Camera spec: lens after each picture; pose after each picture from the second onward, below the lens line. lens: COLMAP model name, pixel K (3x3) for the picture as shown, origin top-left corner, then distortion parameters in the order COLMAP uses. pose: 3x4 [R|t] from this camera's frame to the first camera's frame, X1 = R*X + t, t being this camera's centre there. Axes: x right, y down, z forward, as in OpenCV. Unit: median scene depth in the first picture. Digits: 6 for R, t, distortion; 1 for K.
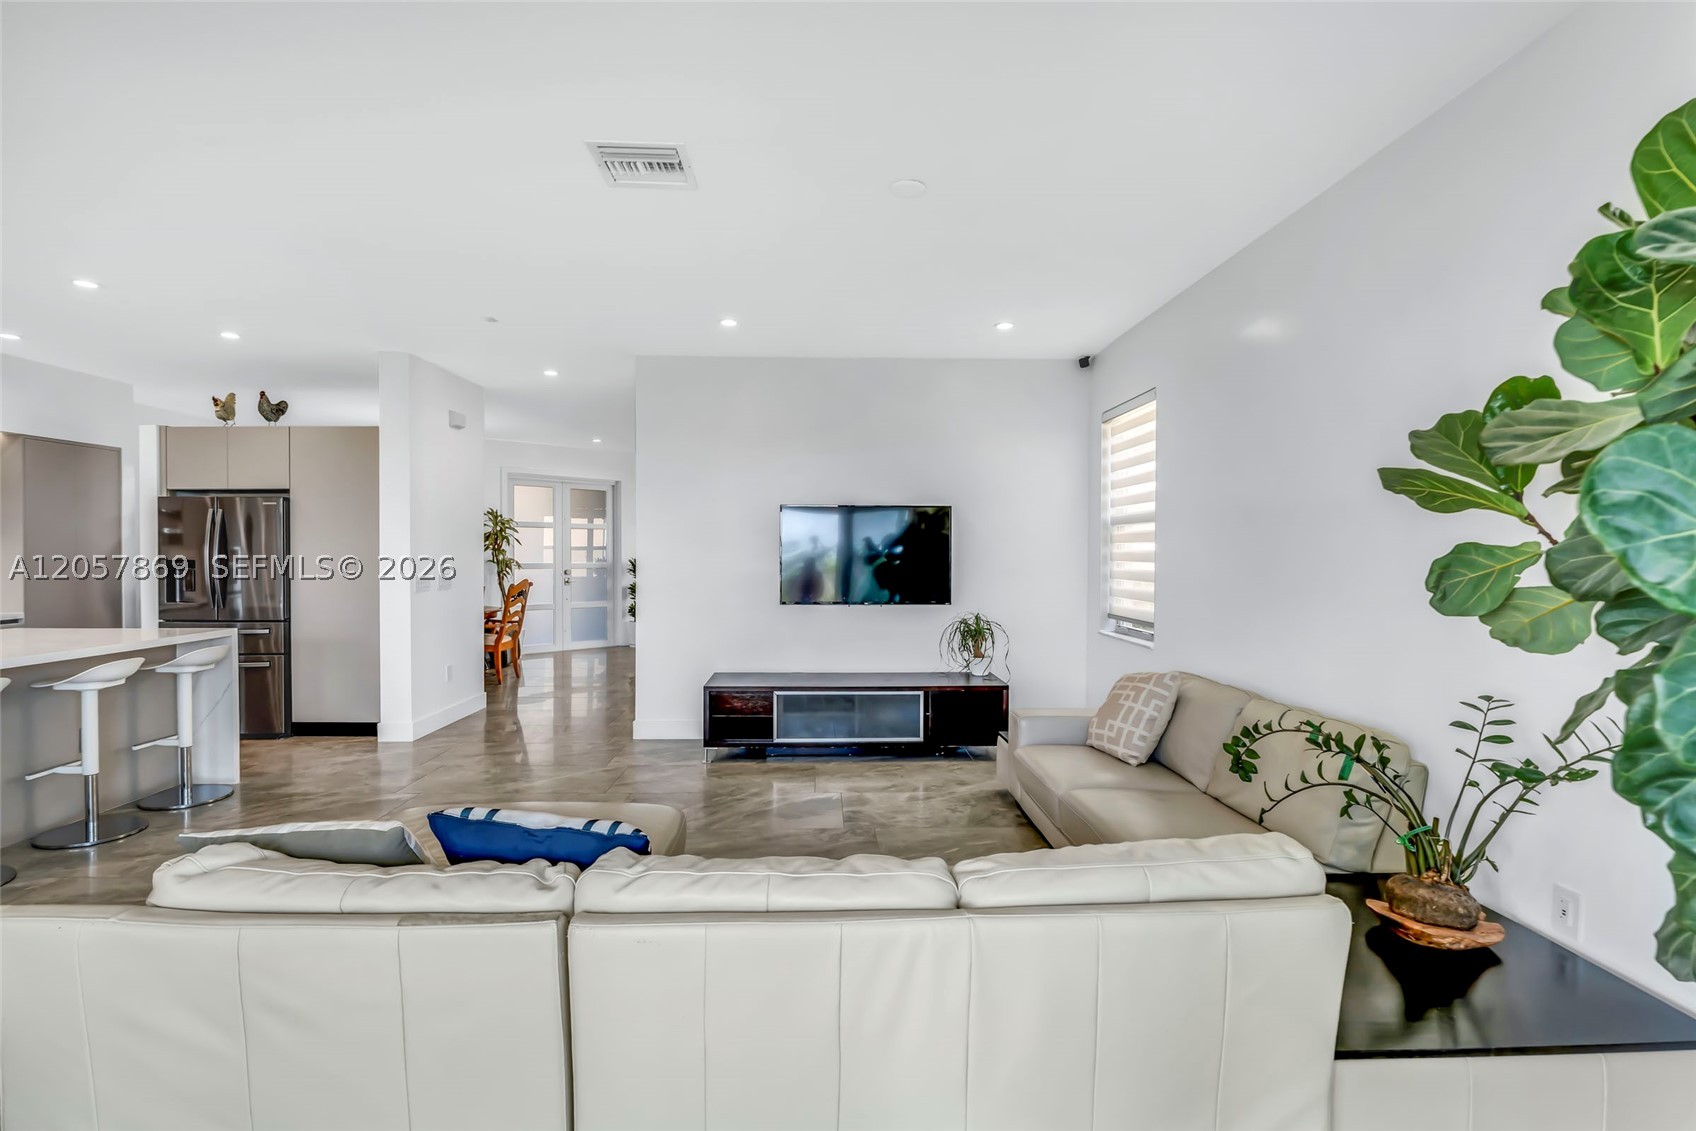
lens RADIAL K [[807.1, 0, 842.5], [0, 807.1, 553.8], [0, 0, 1]] dist [-0.019470, 0.002315]
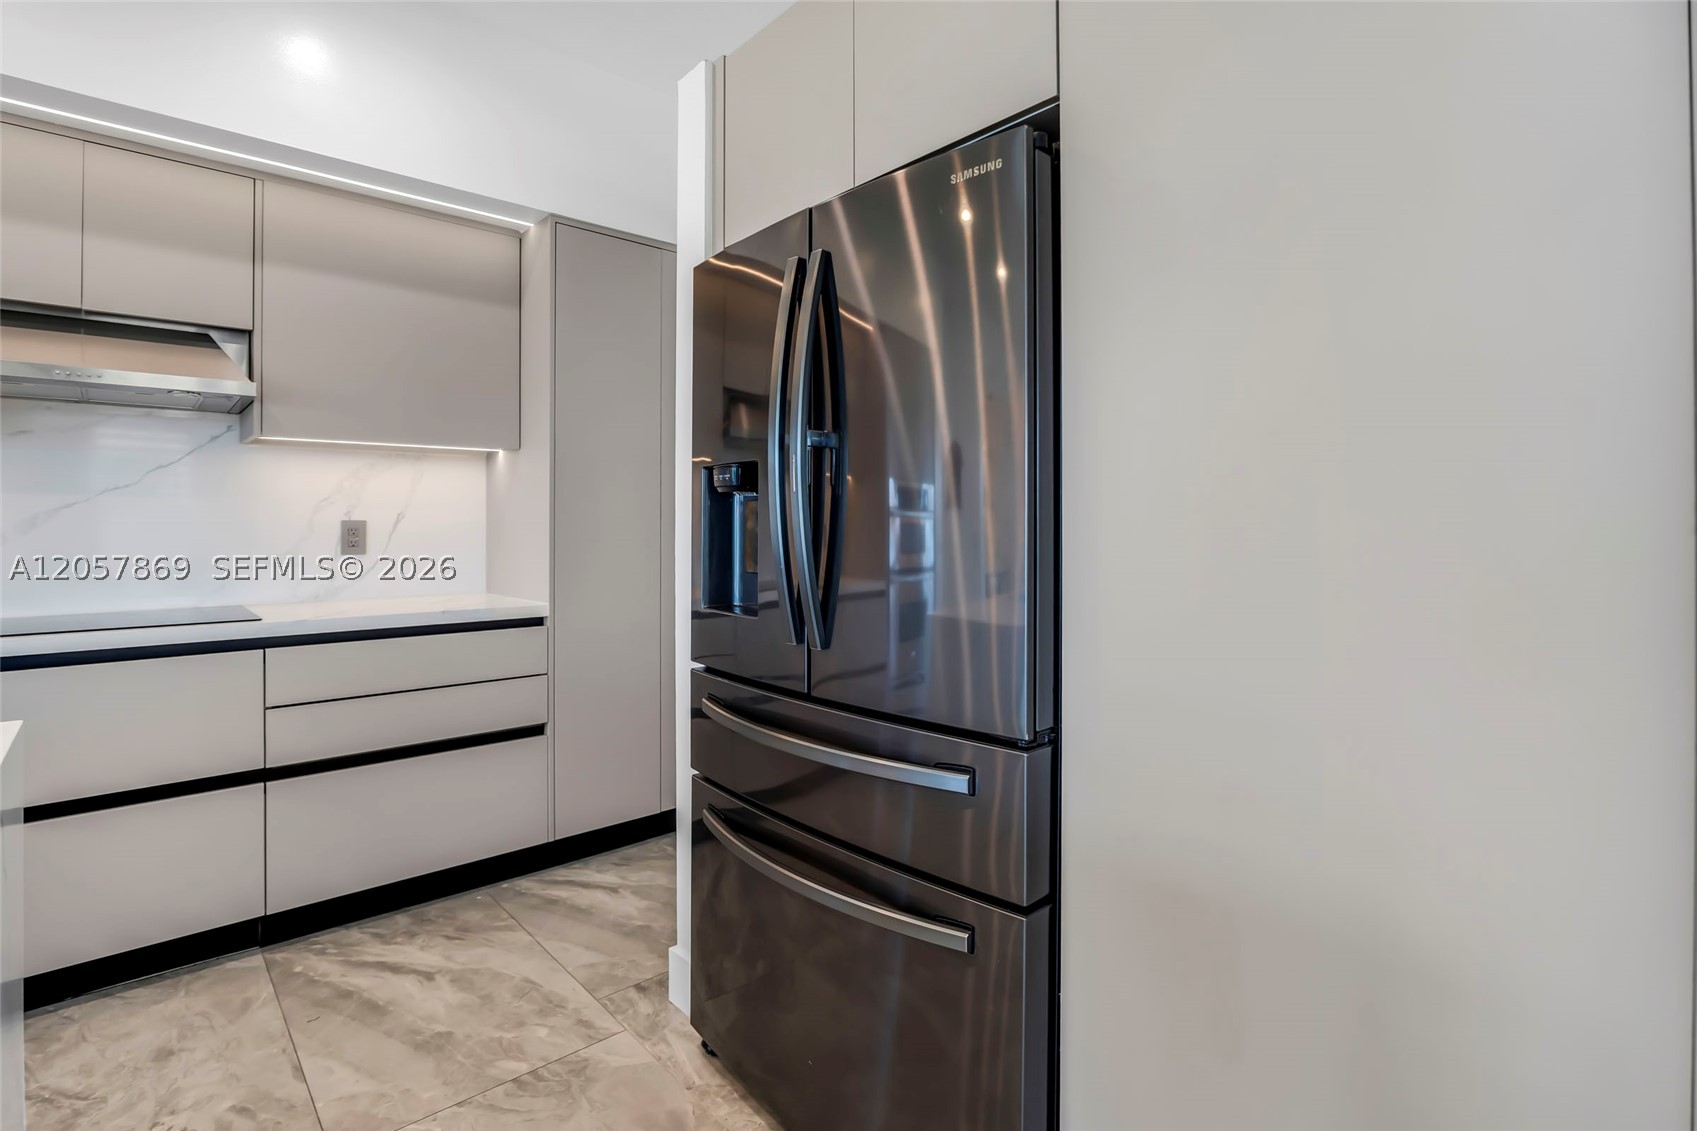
lens RADIAL K [[807.6, 0, 839.7], [0, 807.6, 519.7], [0, 0, 1]] dist [-0.019470, 0.002315]
pose [[0.655610, -0.003625, -0.755091, -0.576205], [-0.005517, 0.999939, -0.009590, 0.029041], [0.755080, 0.010453, 0.655549, 0.829891]]
